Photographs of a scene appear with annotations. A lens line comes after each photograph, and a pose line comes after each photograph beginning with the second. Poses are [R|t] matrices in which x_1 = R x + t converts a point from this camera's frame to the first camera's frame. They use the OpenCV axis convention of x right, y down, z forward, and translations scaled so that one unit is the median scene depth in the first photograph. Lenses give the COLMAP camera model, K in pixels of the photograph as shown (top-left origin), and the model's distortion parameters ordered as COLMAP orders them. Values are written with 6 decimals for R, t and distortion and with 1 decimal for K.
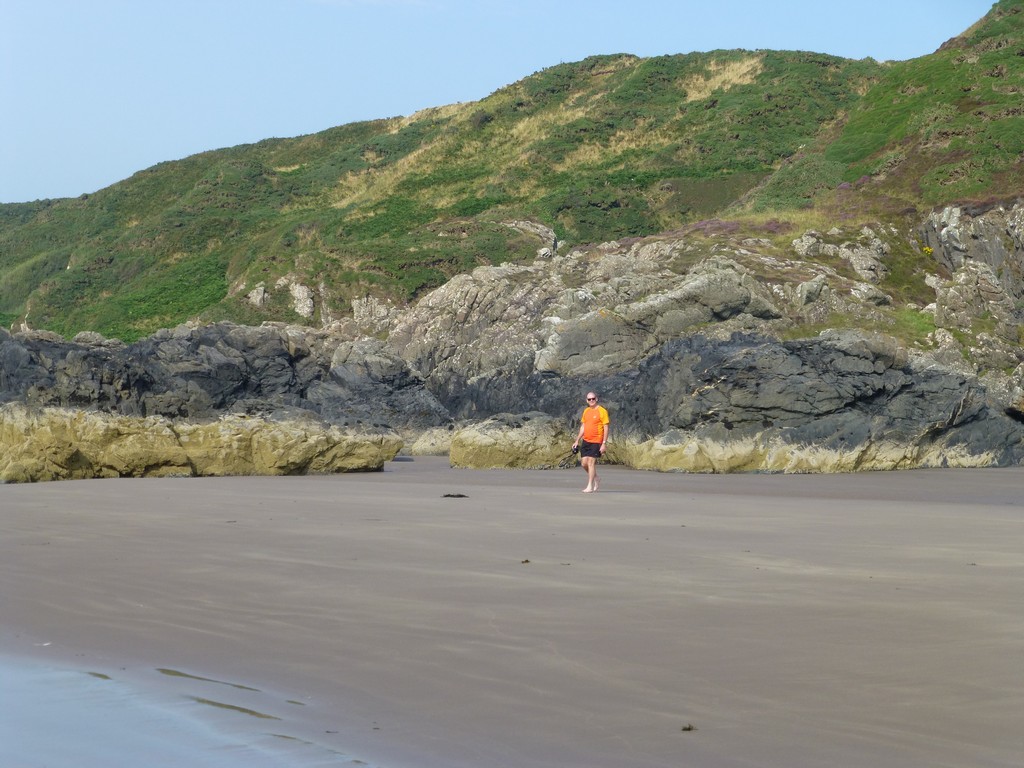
lens RADIAL K [[2236.1, 0, 505.7], [0, 2236.1, 390.1], [0, 0, 1]] dist [0.057274, 0.000000]
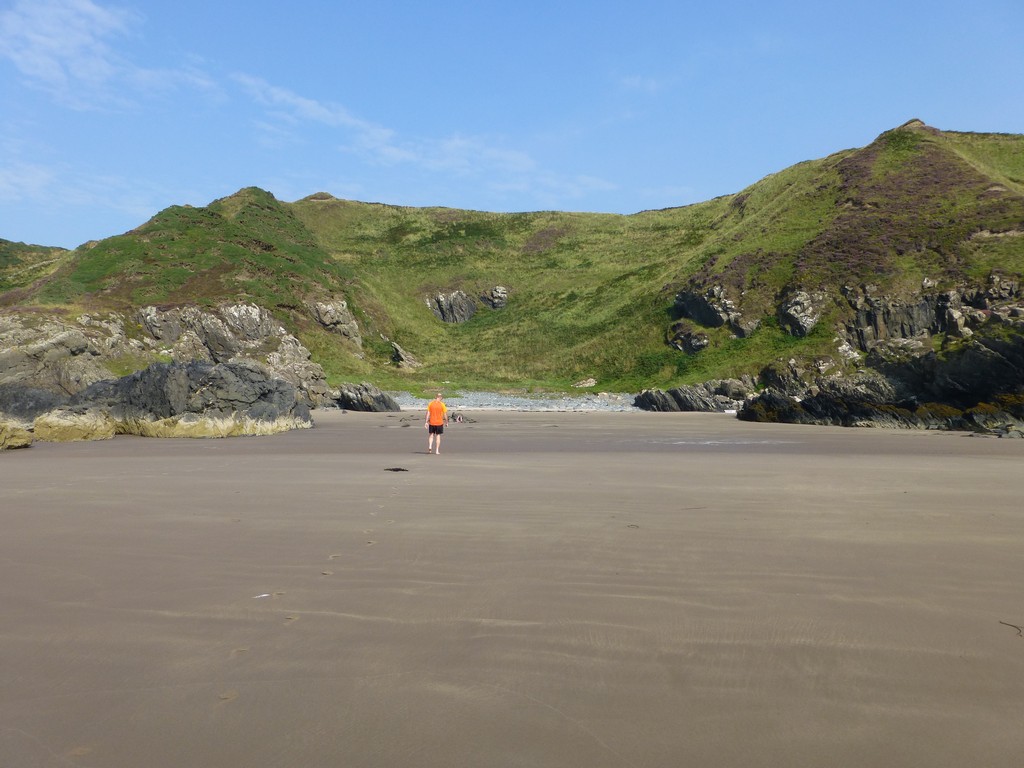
lens RADIAL K [[837.2, 0, 510.2], [0, 837.2, 387.5], [0, 0, 1]] dist [-0.003969, 0.000011]
pose [[0.739805, -0.004549, 0.672806, -0.160674], [0.008273, 0.999963, -0.002335, 0.001239], [-0.672771, 0.007294, 0.739815, 0.324740]]
